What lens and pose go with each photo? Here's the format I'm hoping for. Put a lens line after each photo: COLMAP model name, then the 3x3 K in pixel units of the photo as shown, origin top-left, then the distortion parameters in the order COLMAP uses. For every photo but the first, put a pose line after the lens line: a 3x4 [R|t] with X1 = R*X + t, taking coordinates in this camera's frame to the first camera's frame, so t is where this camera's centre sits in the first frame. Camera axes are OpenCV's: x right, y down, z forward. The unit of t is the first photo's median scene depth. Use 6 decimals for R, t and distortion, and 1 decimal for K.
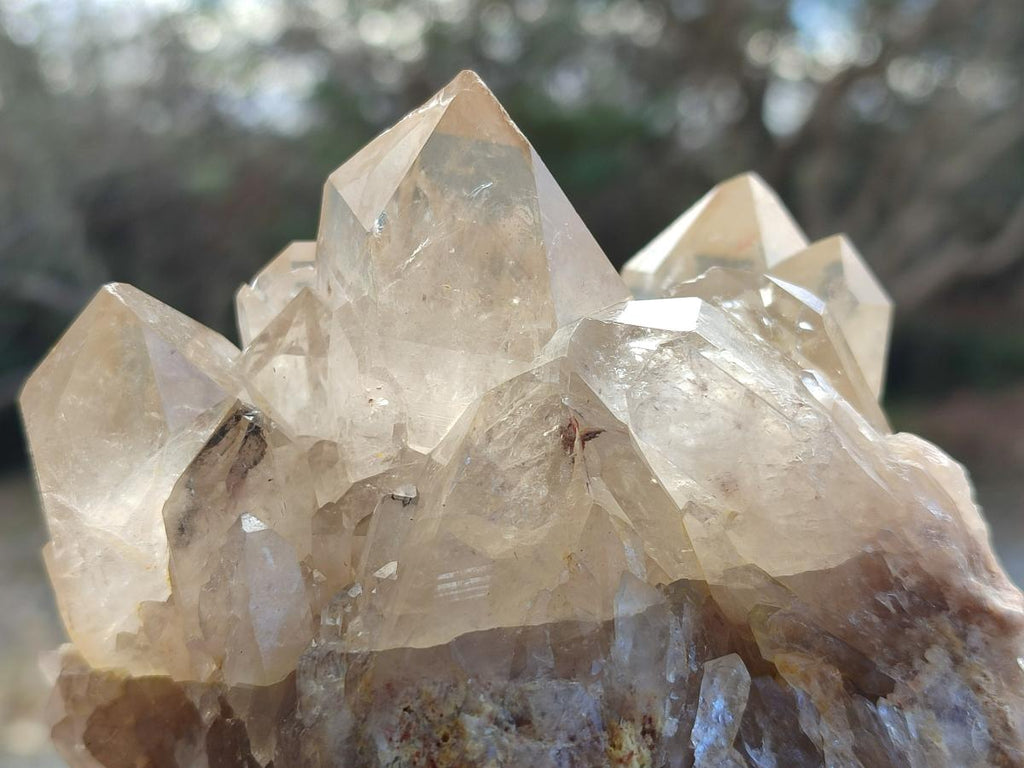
lens RADIAL K [[1531.8, 0, 557.0], [0, 1531.8, 344.3], [0, 0, 1]] dist [0.047586, 0.000000]
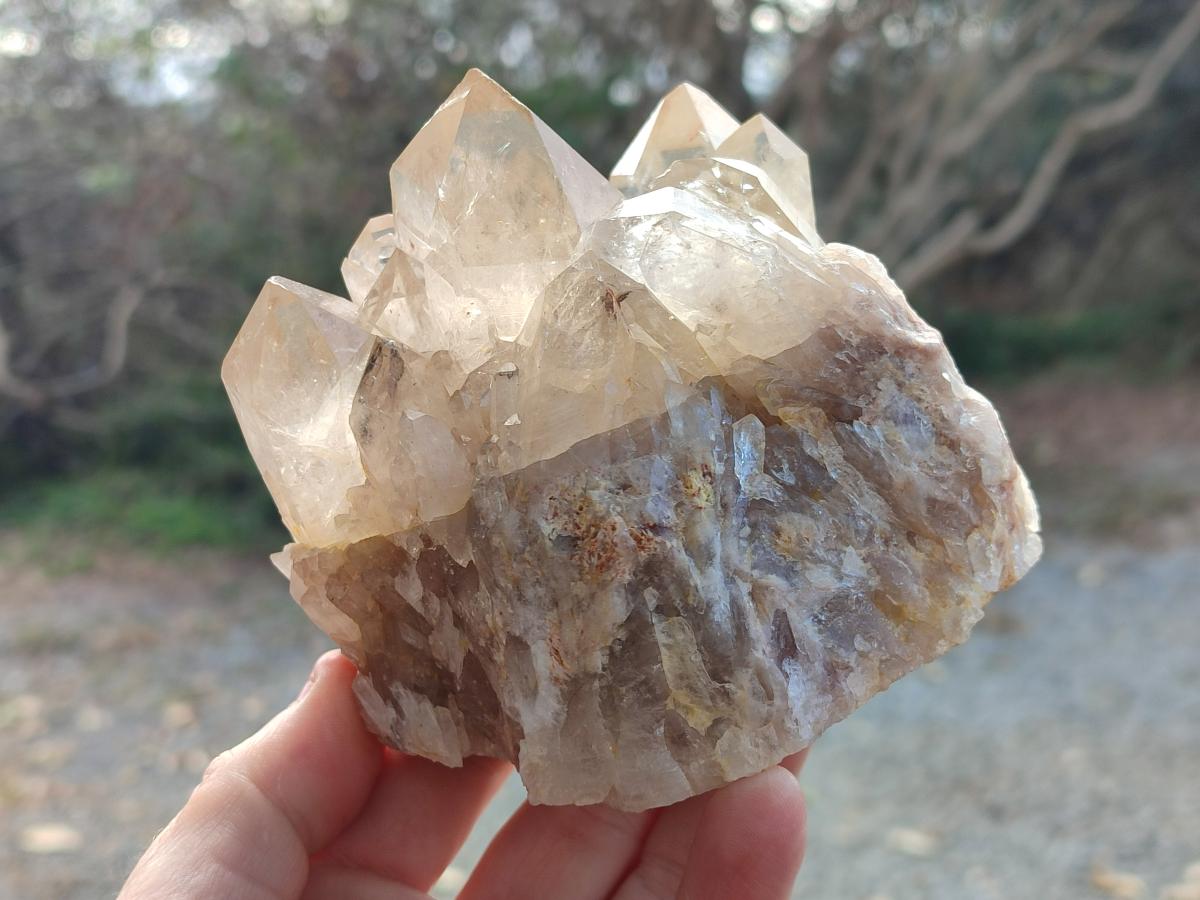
lens RADIAL K [[1795.1, 0, 603.7], [0, 1795.1, 449.5], [0, 0, 1]] dist [0.047586, 0.000000]
pose [[0.967766, -0.251552, 0.012311, -0.051792], [0.248385, 0.961384, 0.118511, -0.008985], [-0.041648, -0.111633, 0.992876, -0.712523]]
